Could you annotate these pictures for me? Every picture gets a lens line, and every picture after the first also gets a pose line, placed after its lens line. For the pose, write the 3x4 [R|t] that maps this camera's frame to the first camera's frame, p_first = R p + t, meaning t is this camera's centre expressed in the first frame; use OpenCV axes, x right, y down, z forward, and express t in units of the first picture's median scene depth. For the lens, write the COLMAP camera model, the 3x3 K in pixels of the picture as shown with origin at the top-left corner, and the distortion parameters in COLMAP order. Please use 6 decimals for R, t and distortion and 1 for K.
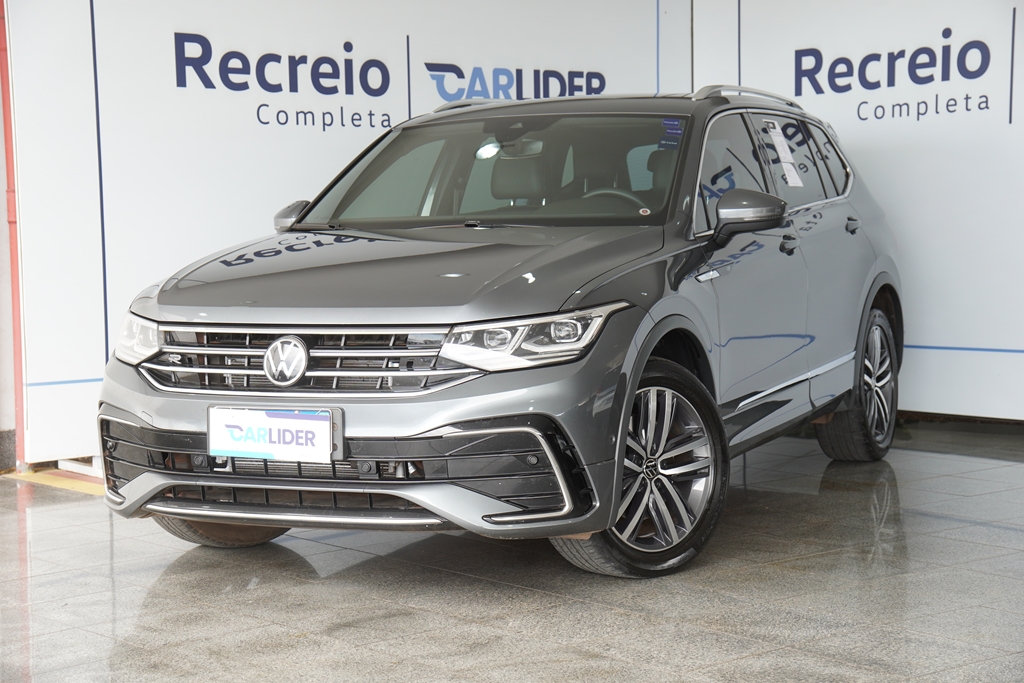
lens RADIAL K [[1819.8, 0, 491.0], [0, 1819.8, 330.7], [0, 0, 1]] dist [0.357963, 0.000000]
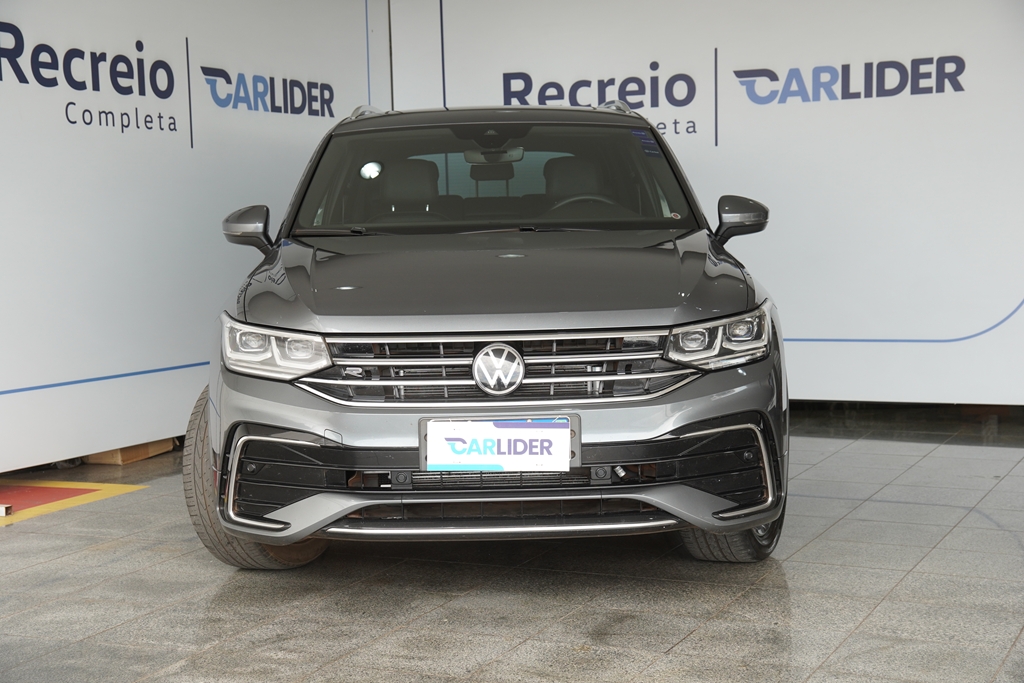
lens RADIAL K [[1668.4, 0, 513.0], [0, 1668.4, 339.2], [0, 0, 1]] dist [0.242357, 0.000000]
pose [[0.893563, -0.031508, 0.447831, -0.321482], [0.030383, 0.999491, 0.009698, -0.004920], [-0.447909, 0.004941, 0.894065, 0.131564]]
